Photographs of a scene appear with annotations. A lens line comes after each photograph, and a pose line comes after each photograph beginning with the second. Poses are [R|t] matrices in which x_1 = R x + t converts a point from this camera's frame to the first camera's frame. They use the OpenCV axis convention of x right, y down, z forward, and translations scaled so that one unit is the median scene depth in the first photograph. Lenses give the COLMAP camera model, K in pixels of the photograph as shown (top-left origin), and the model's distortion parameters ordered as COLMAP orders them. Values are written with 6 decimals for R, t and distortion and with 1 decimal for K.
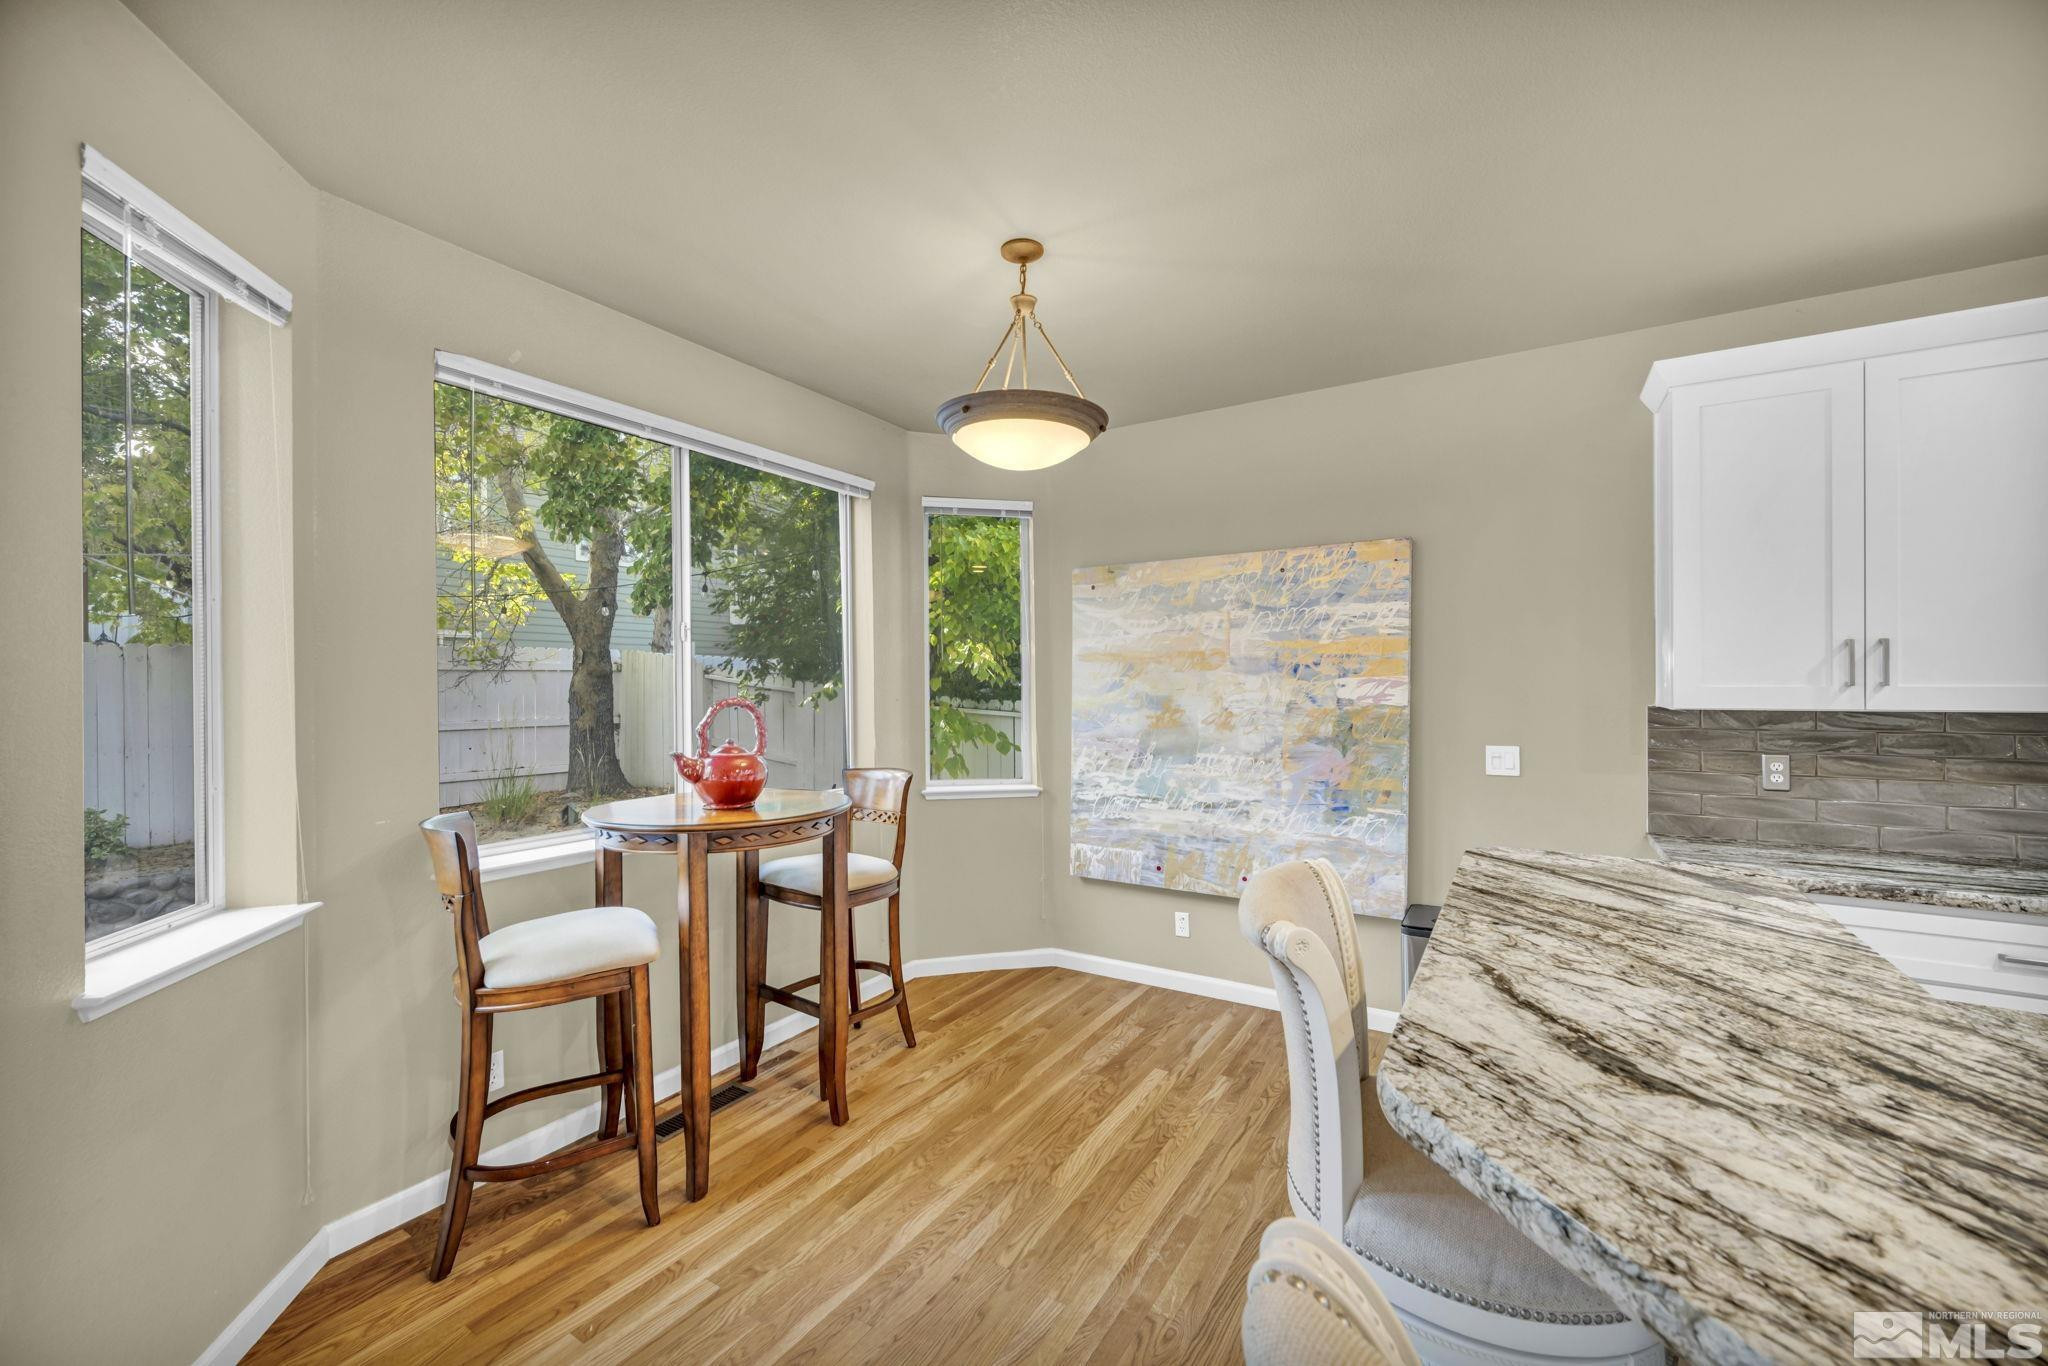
lens RADIAL K [[818.7, 0, 1024.3], [0, 818.7, 678.9], [0, 0, 1]] dist [0.000951, -0.000563]
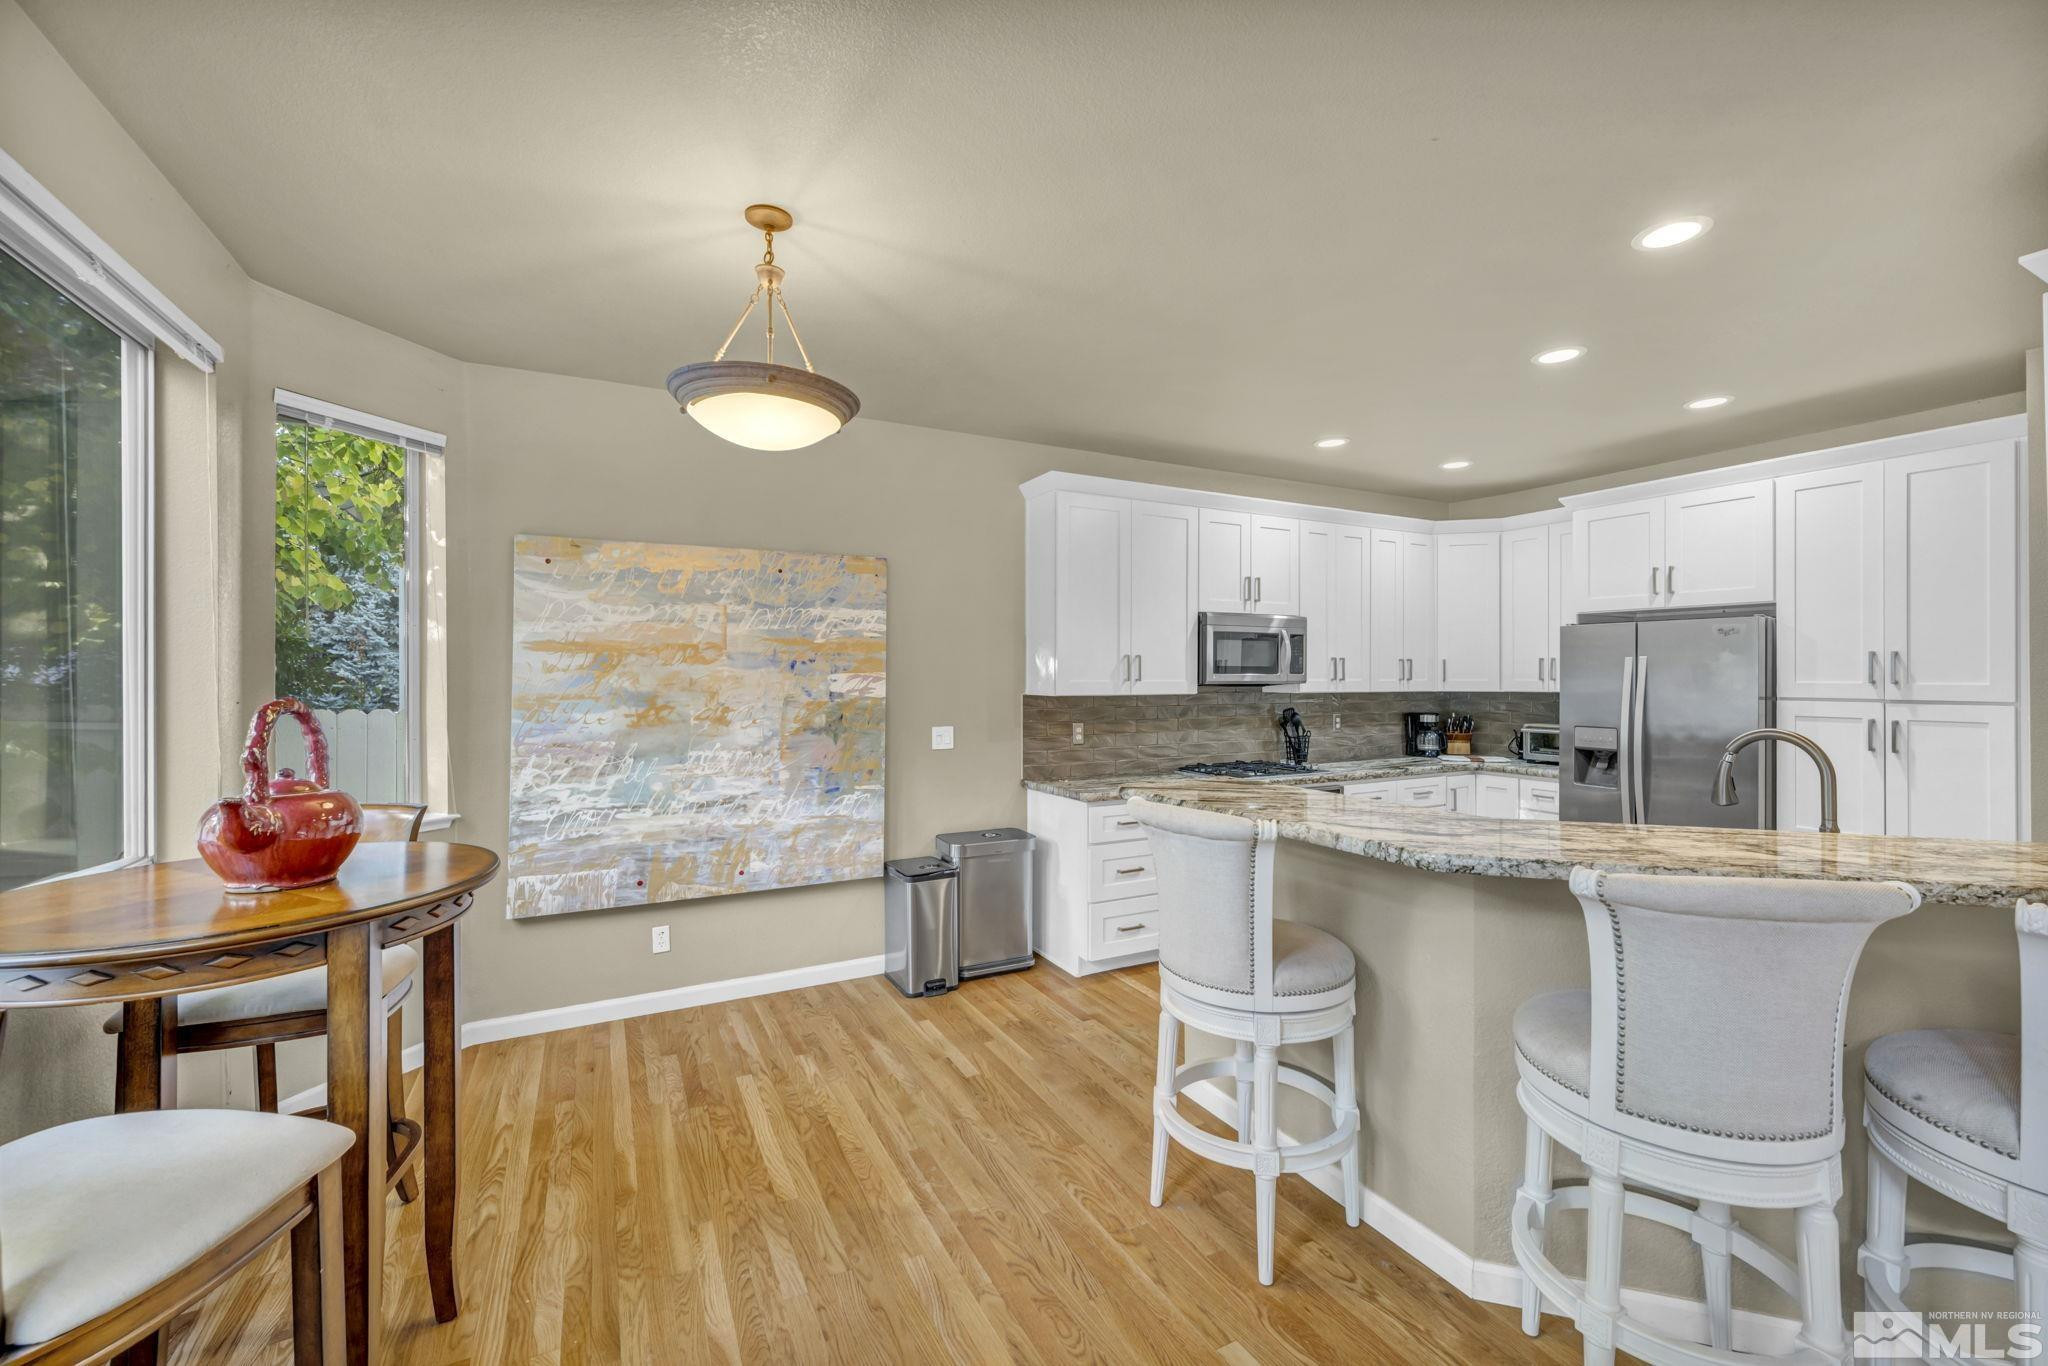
lens RADIAL K [[818.7, 0, 1032.5], [0, 818.7, 680.5], [0, 0, 1]] dist [0.000951, -0.000563]
pose [[0.512586, 0.012965, 0.858538, -0.416042], [0.000638, 0.999880, -0.015480, 0.024402], [-0.858635, 0.008483, 0.512517, 0.178791]]
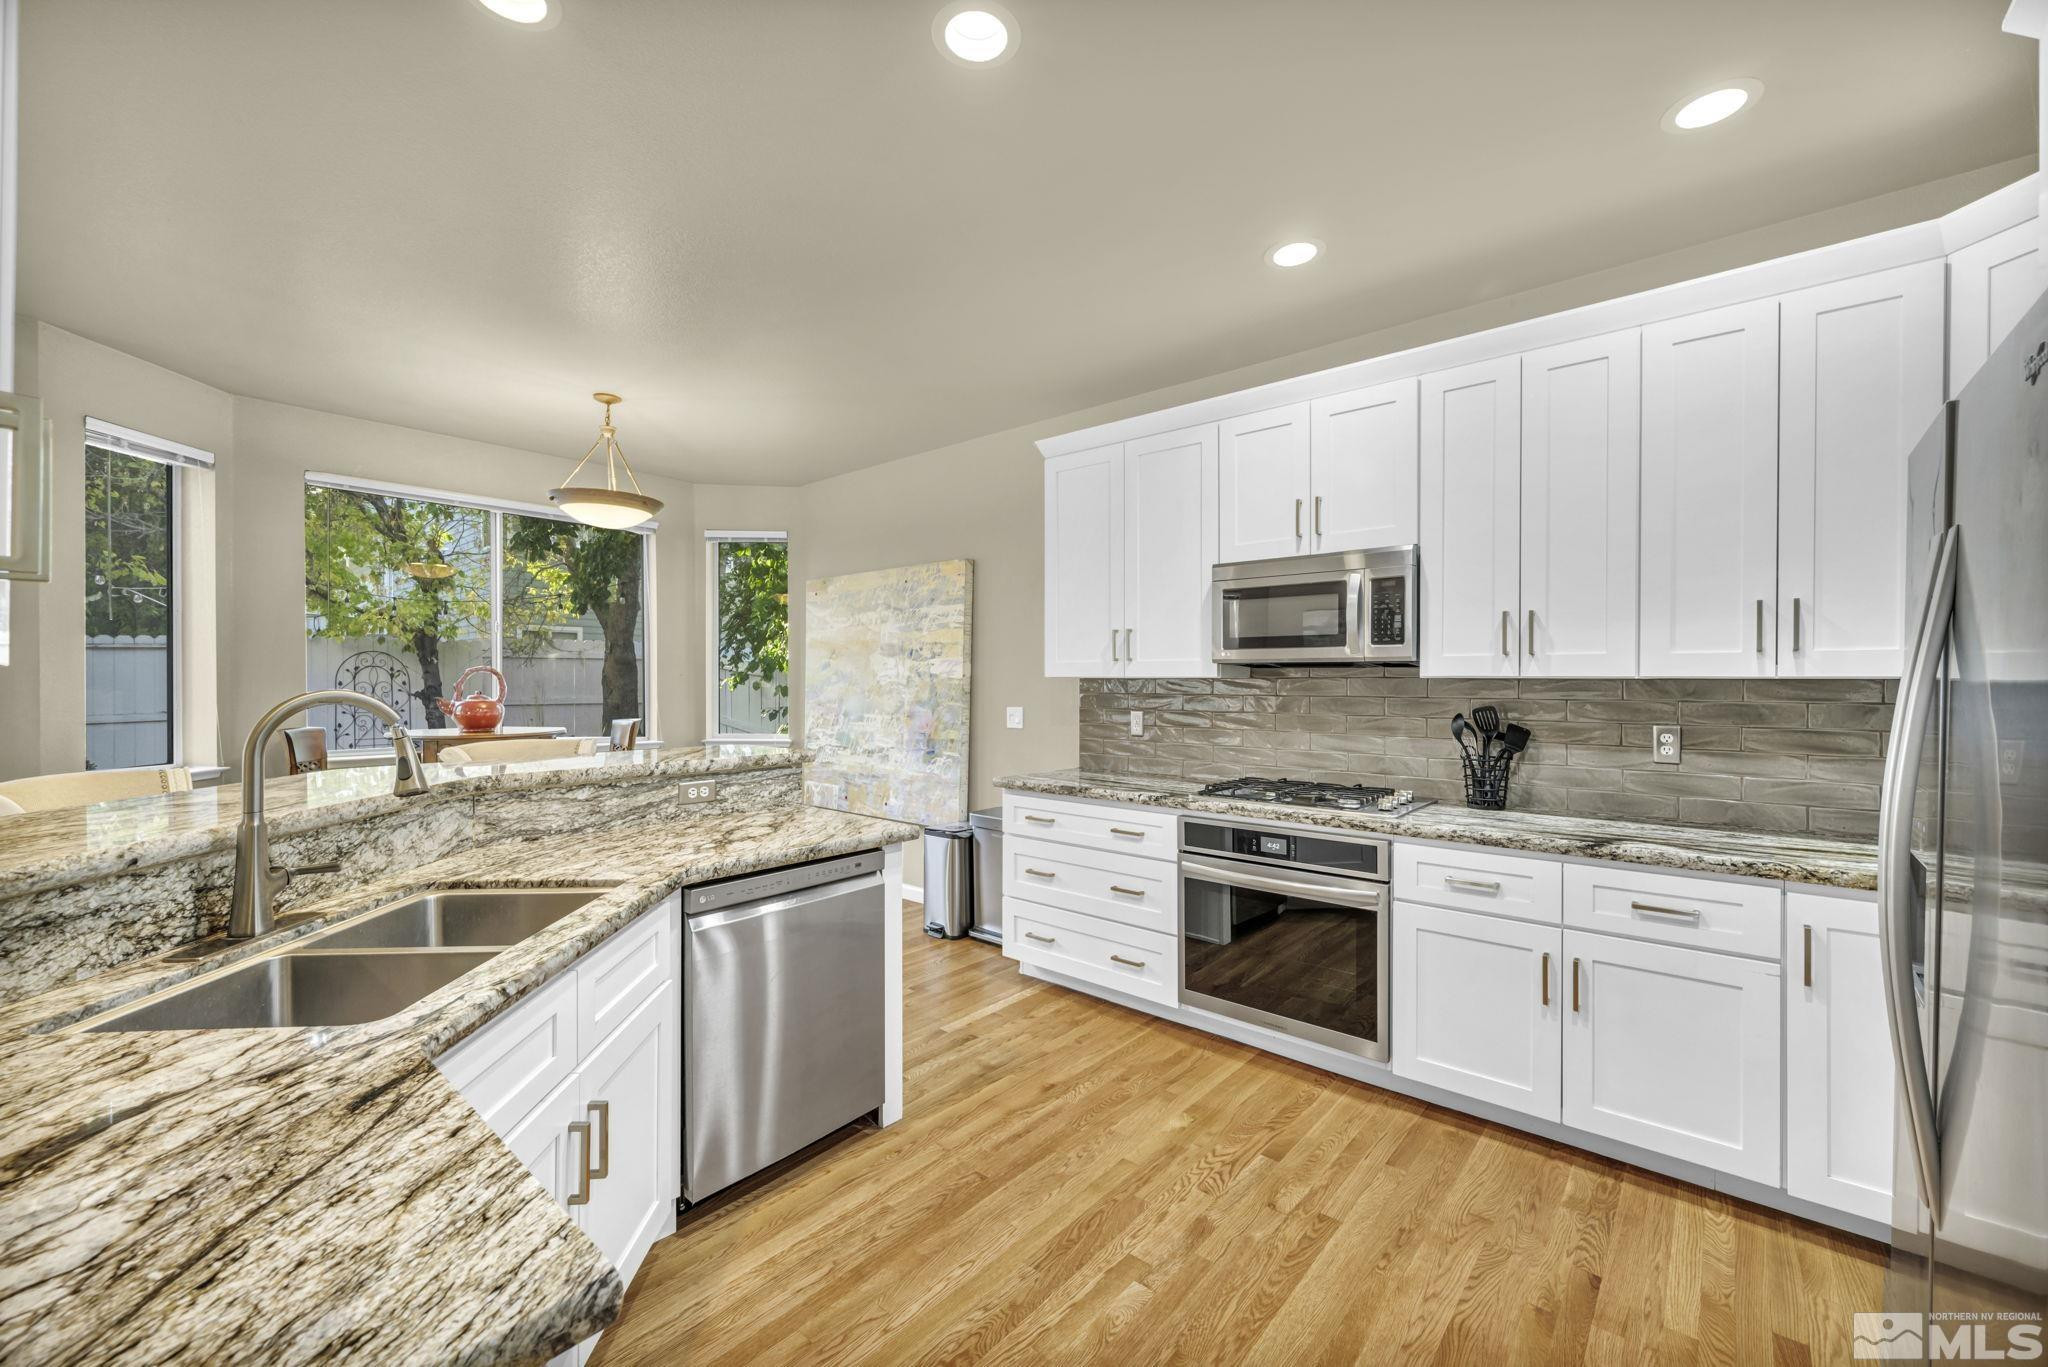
lens RADIAL K [[818.7, 0, 1018.6], [0, 818.7, 681.2], [0, 0, 1]] dist [0.000951, -0.000563]
pose [[0.985929, 0.007777, -0.166983, 0.727151], [-0.006479, 0.999944, 0.008316, 0.023027], [0.167038, -0.007117, 0.985925, -0.334779]]
